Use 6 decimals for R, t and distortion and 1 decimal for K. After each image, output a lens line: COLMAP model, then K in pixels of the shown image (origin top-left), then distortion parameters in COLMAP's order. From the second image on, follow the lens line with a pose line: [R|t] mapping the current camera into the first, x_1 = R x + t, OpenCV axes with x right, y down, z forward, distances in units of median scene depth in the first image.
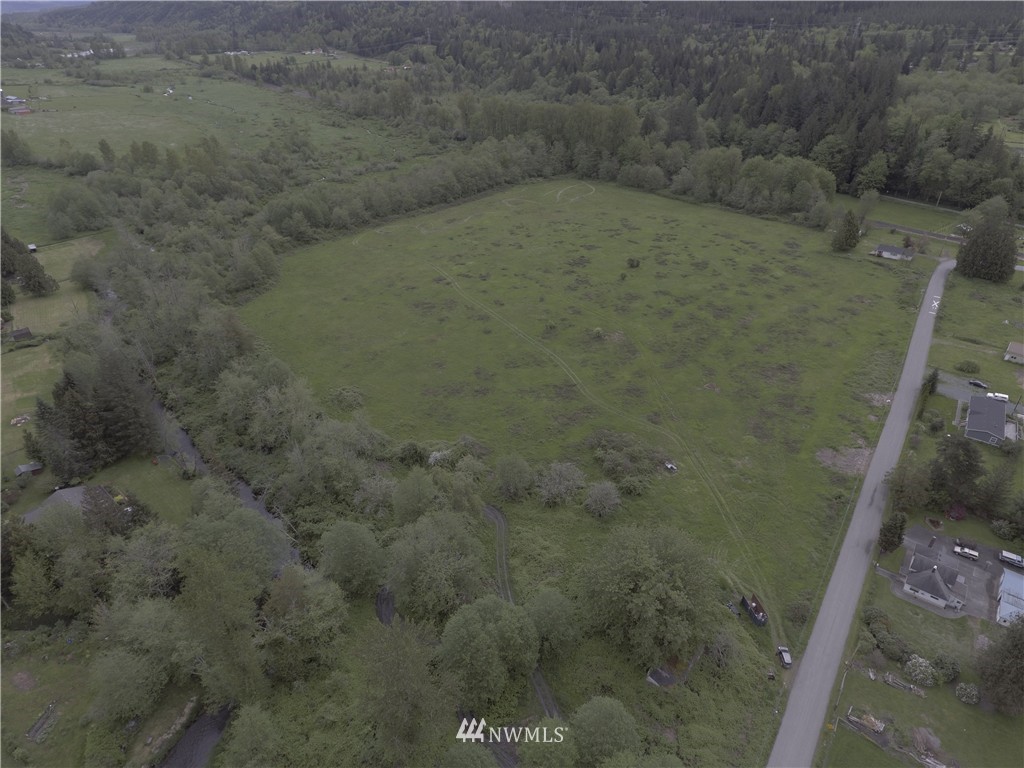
lens RADIAL K [[598.1, 0, 519.5], [0, 598.1, 384.8], [0, 0, 1]] dist [-0.006647, 0.001137]
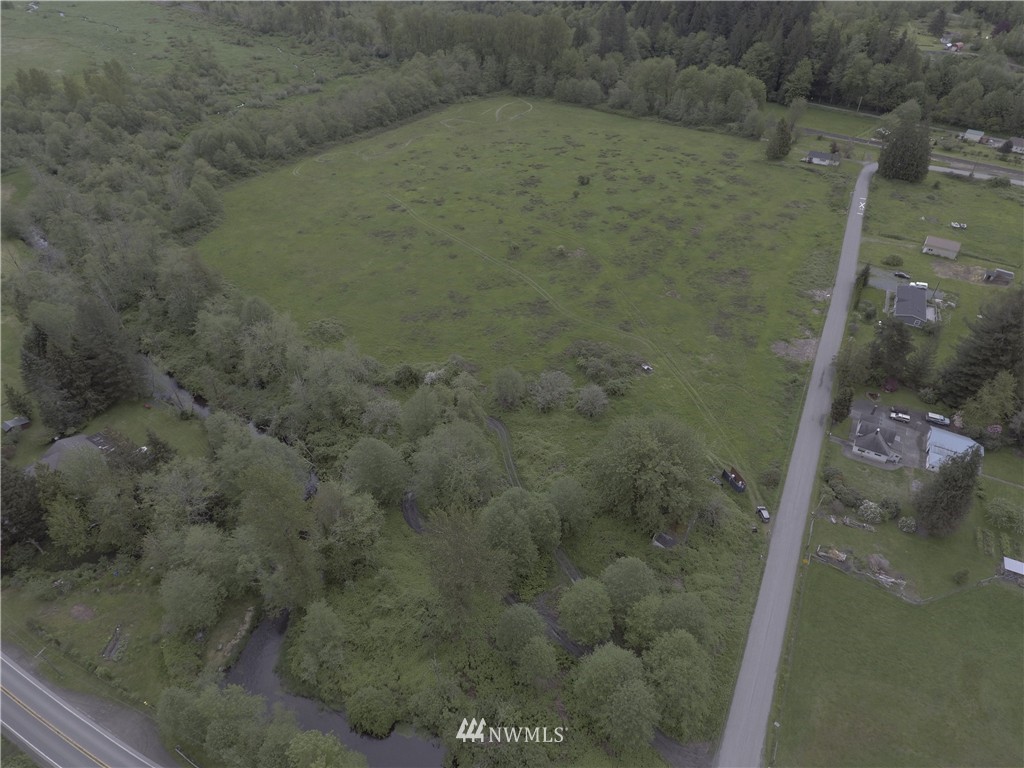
lens RADIAL K [[598.1, 0, 519.5], [0, 598.1, 384.8], [0, 0, 1]] dist [-0.006647, 0.001137]
pose [[0.990680, -0.084955, 0.106468, -0.073451], [0.071783, 0.989935, 0.121969, 0.012626], [-0.115758, -0.113190, 0.986807, -0.044458]]
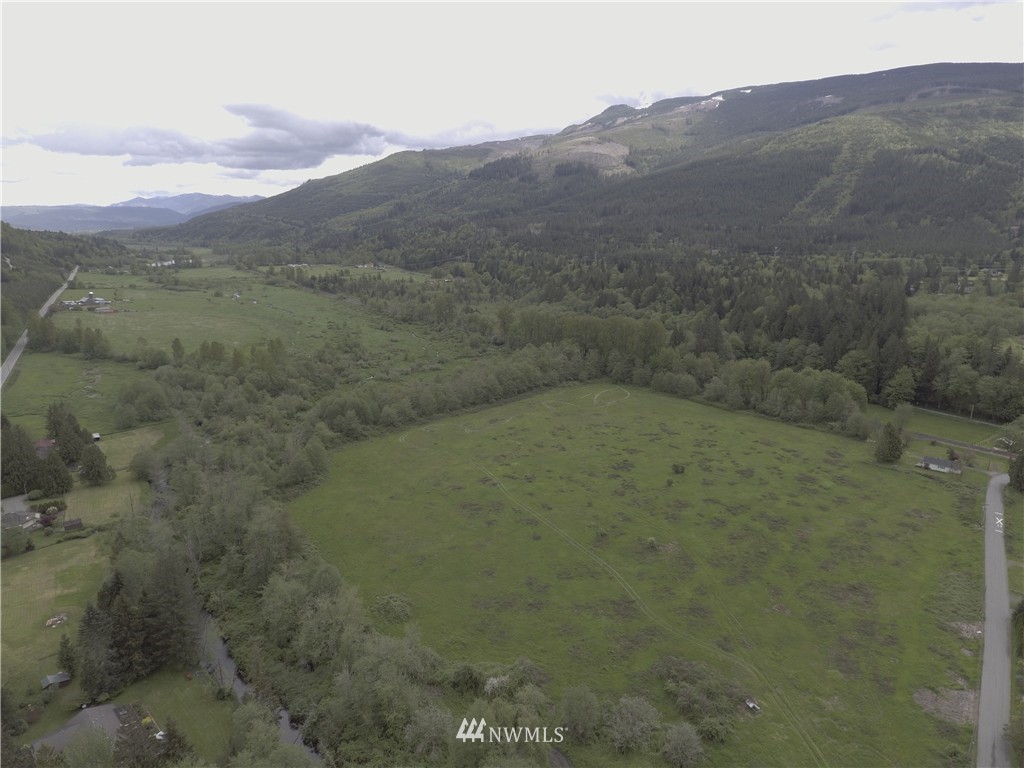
lens RADIAL K [[598.1, 0, 519.5], [0, 598.1, 384.8], [0, 0, 1]] dist [-0.006647, 0.001137]
pose [[0.999145, 0.023234, -0.034185, -0.058149], [-0.032639, 0.950941, -0.307646, -0.026113], [0.025360, 0.308499, 0.950887, -0.007751]]
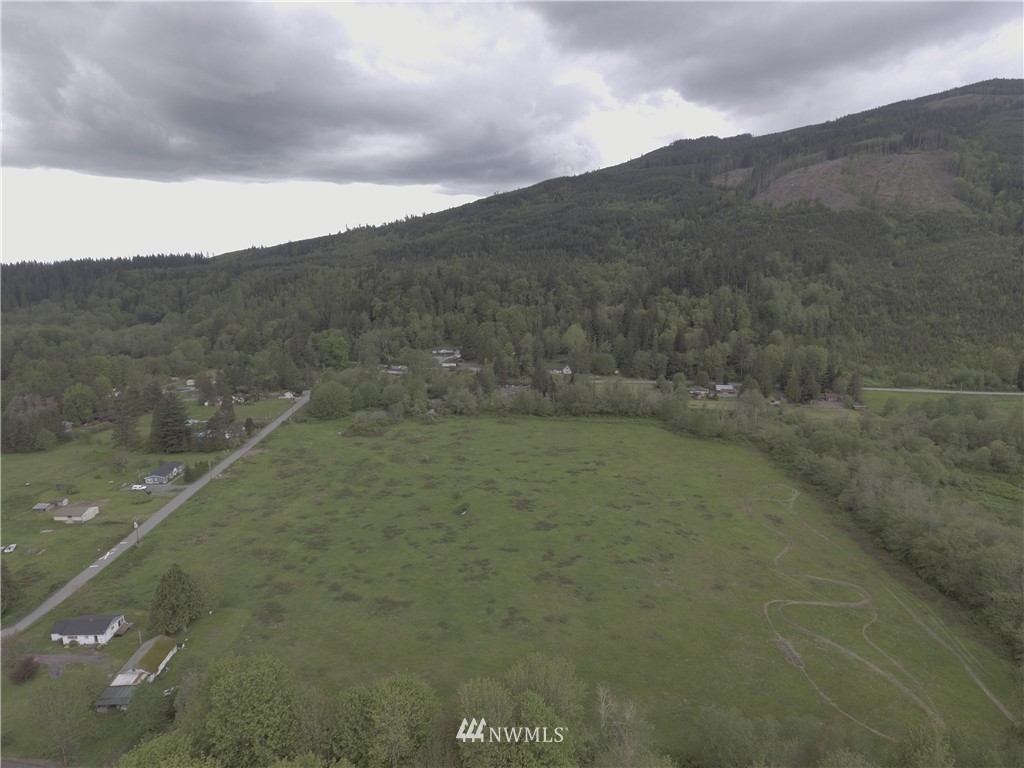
lens RADIAL K [[598.1, 0, 519.5], [0, 598.1, 384.8], [0, 0, 1]] dist [-0.006647, 0.001137]
pose [[-0.759550, 0.141094, -0.634961, 0.837781], [-0.342391, 0.743269, 0.574734, -1.104516], [0.553039, 0.653945, -0.516241, 1.773273]]
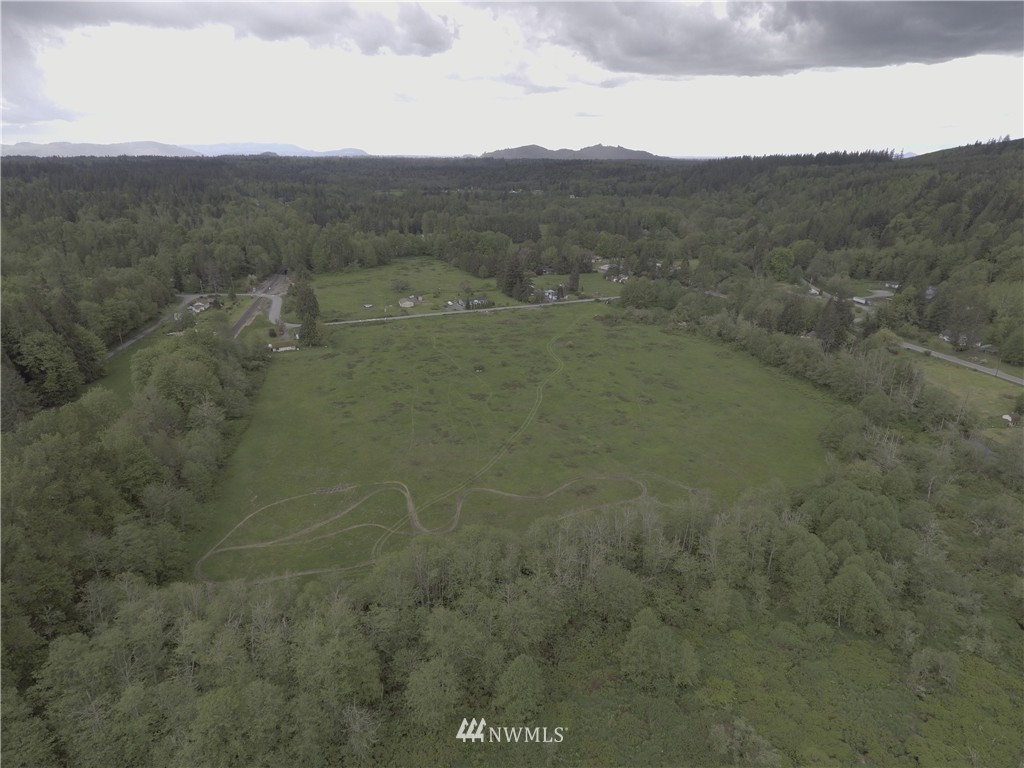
lens RADIAL K [[598.1, 0, 519.5], [0, 598.1, 384.8], [0, 0, 1]] dist [-0.006647, 0.001137]
pose [[-0.886774, -0.172799, 0.428687, -0.486397], [0.243969, 0.612760, 0.751668, -1.329935], [-0.392570, 0.771146, -0.501222, 2.032449]]
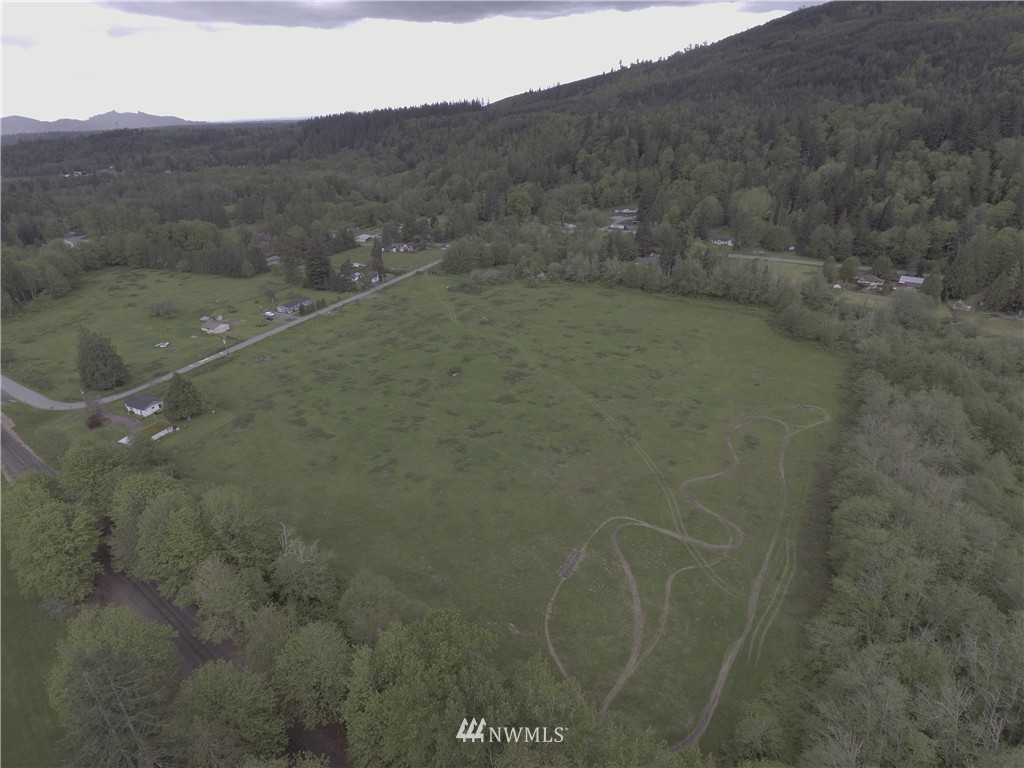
lens RADIAL K [[598.1, 0, 519.5], [0, 598.1, 384.8], [0, 0, 1]] dist [-0.006647, 0.001137]
pose [[-0.975648, 0.126140, -0.179445, 0.341110], [-0.083769, 0.541807, 0.836318, -1.273885], [0.202718, 0.830984, -0.518046, 1.974027]]
